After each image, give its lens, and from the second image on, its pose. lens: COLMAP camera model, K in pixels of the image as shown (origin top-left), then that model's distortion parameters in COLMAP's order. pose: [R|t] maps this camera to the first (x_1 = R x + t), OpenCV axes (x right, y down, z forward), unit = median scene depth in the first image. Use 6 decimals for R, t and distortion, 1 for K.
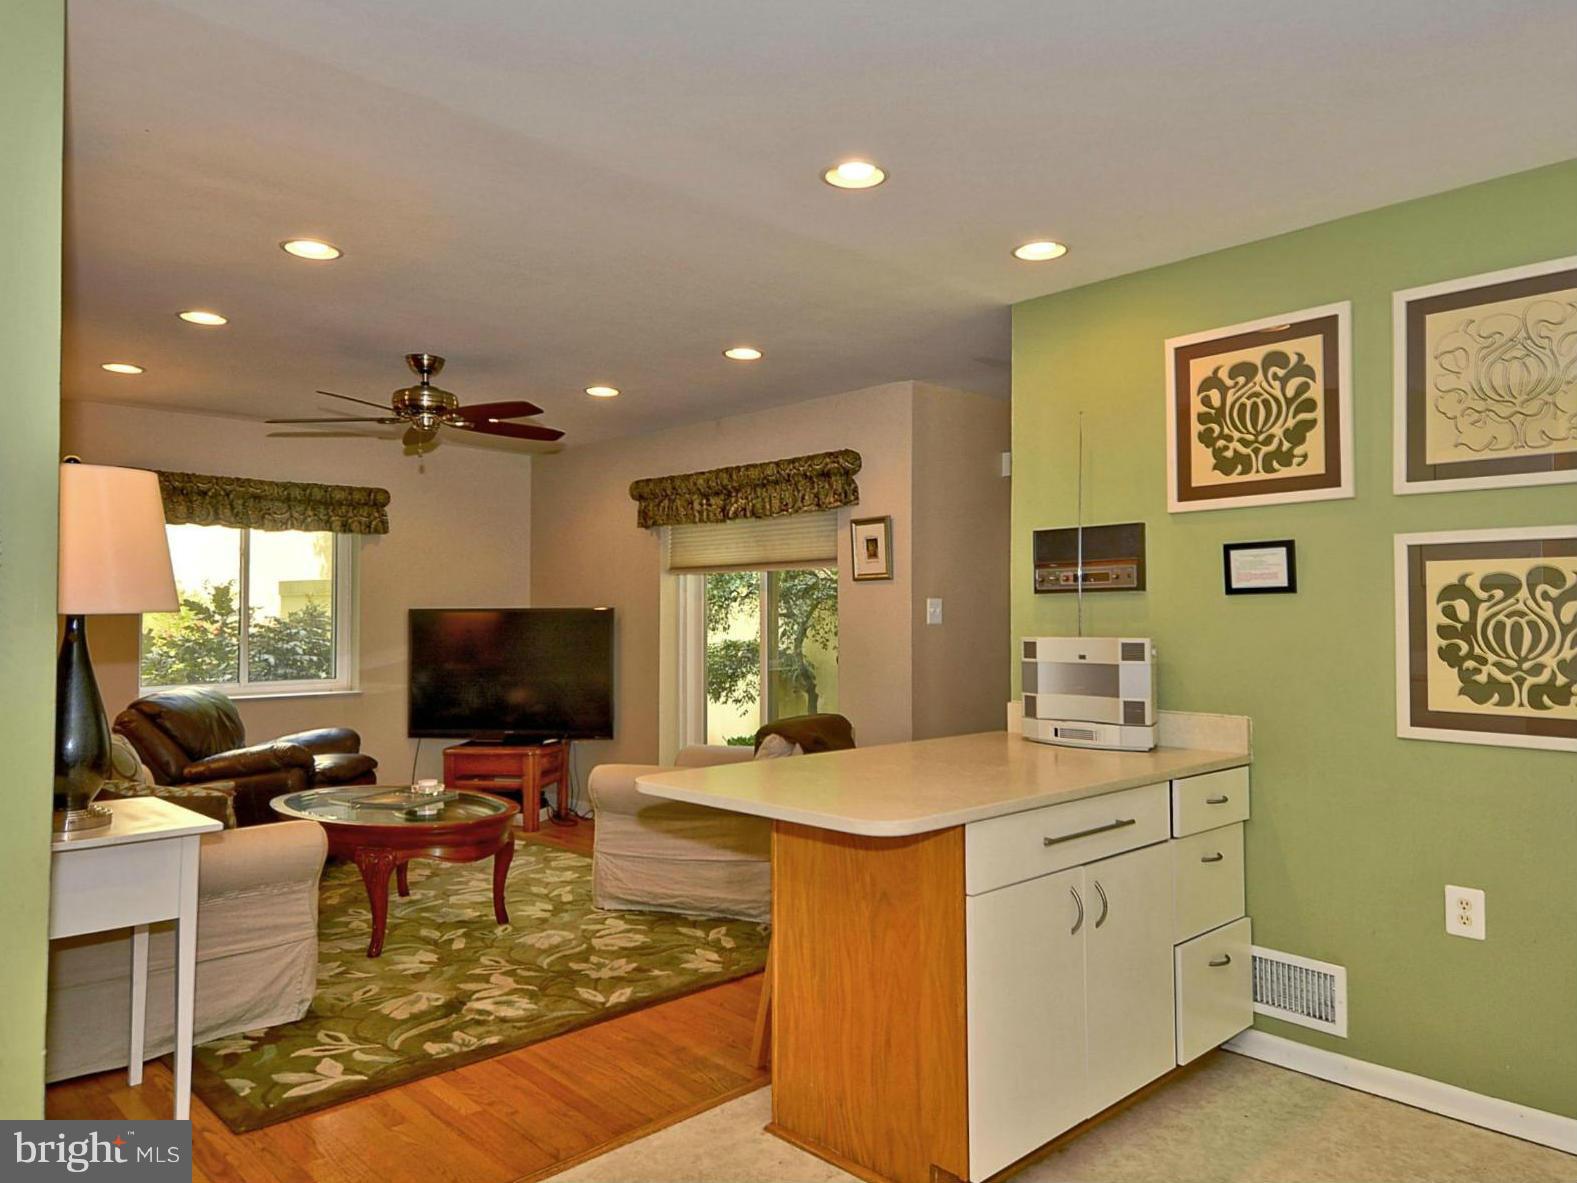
lens RADIAL K [[968.6, 0, 788.5], [0, 968.6, 591.5], [0, 0, 1]] dist [0.001032, -0.001975]
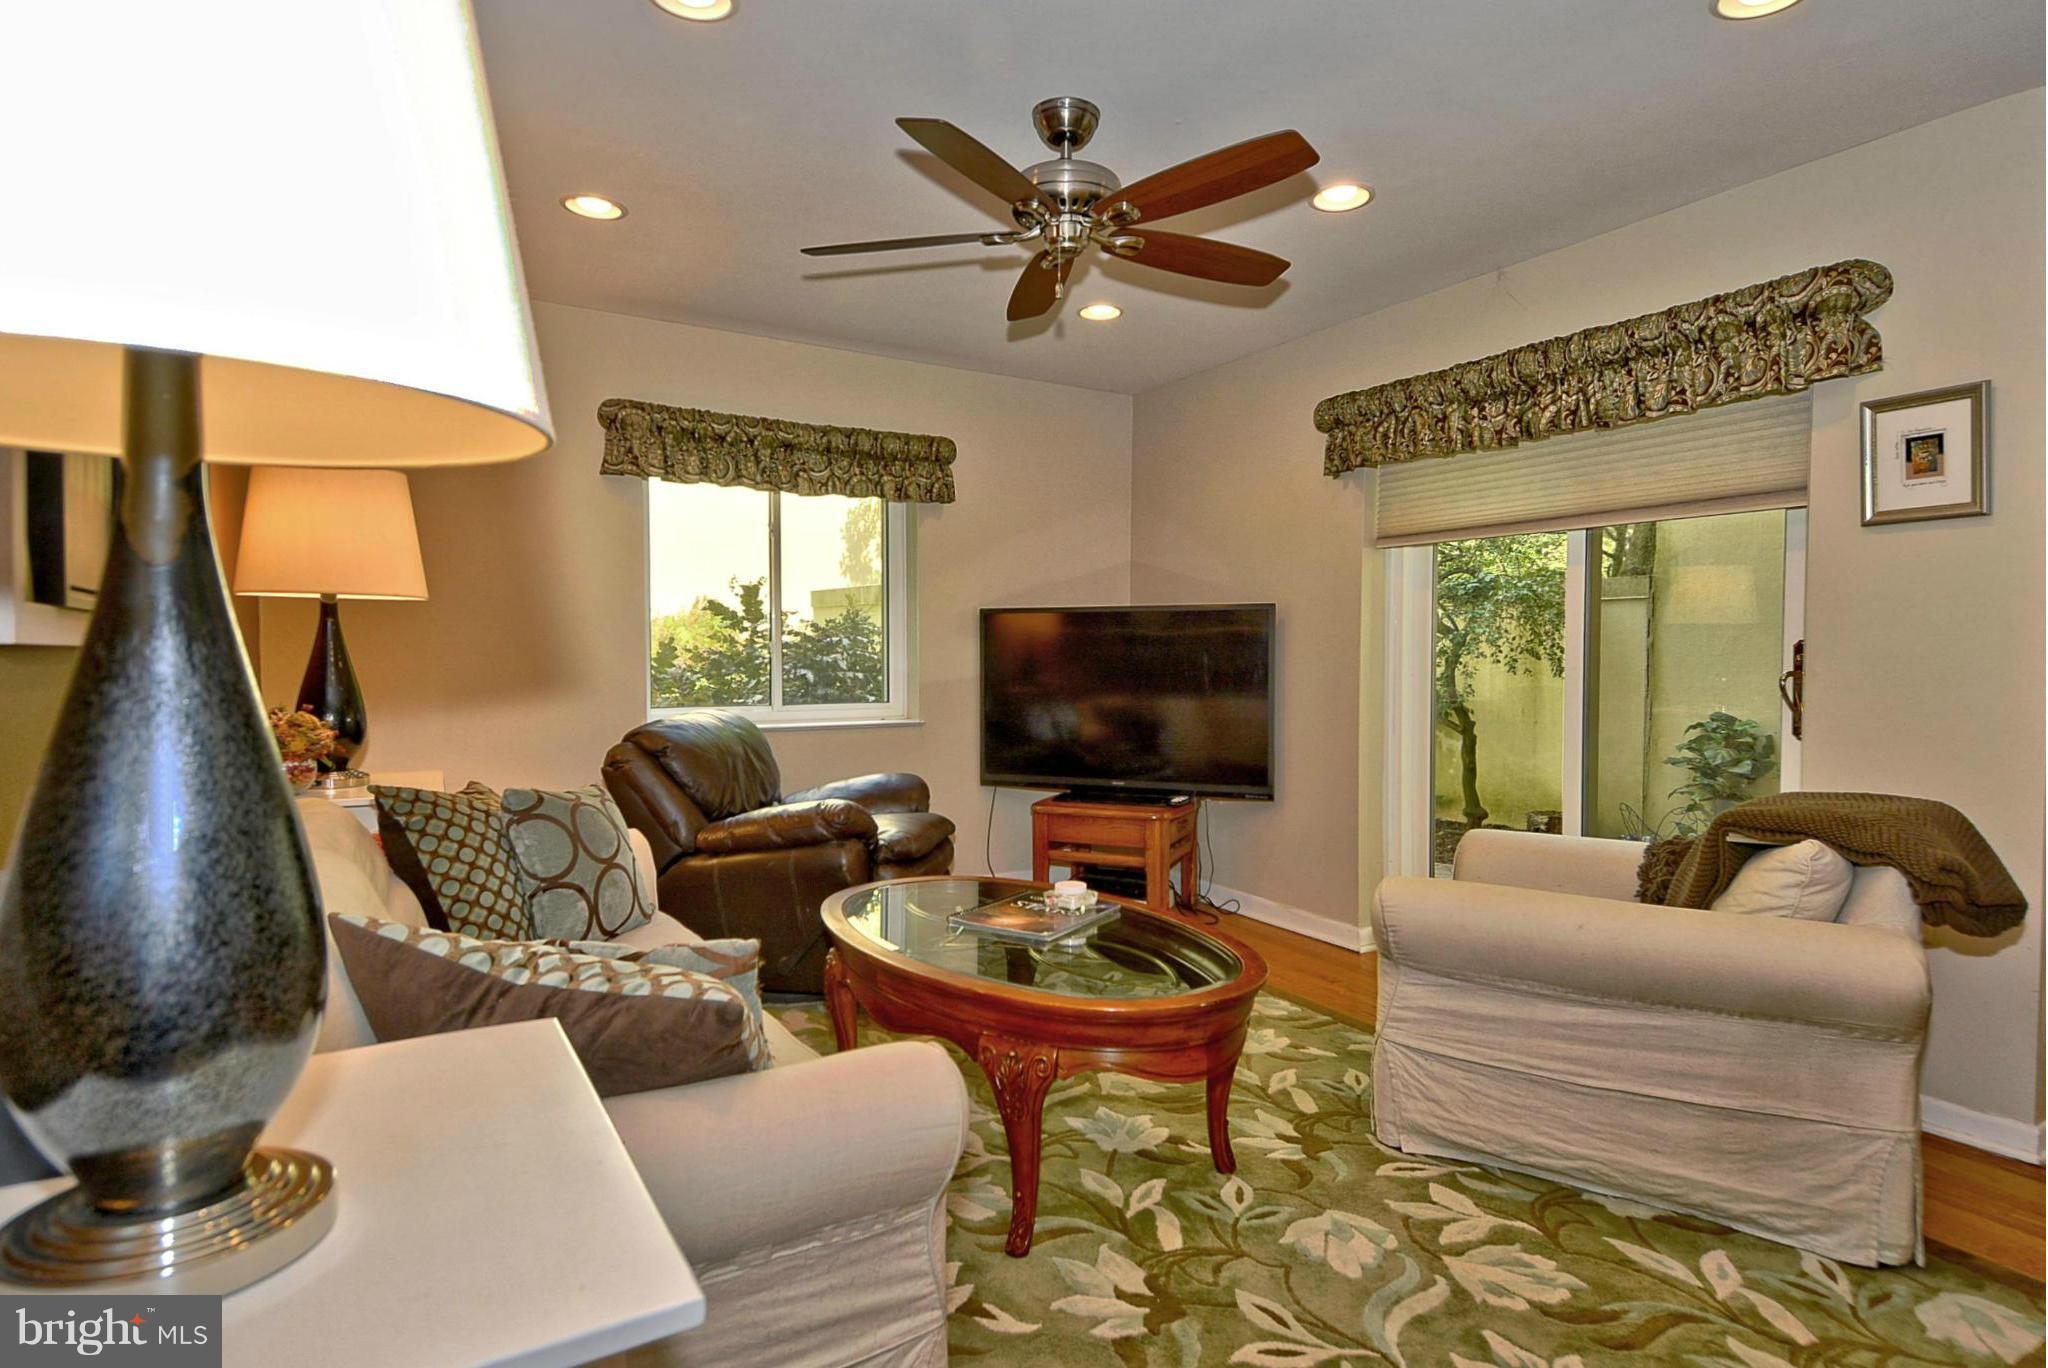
lens RADIAL K [[1045.8, 0, 1024.0], [0, 1045.8, 684.0], [0, 0, 1]] dist [-0.000503, -0.001314]
pose [[0.960945, 0.013061, -0.276432, -0.179245], [0.005033, 0.997896, 0.064643, 0.029892], [0.276695, -0.063510, 0.958857, 0.320563]]
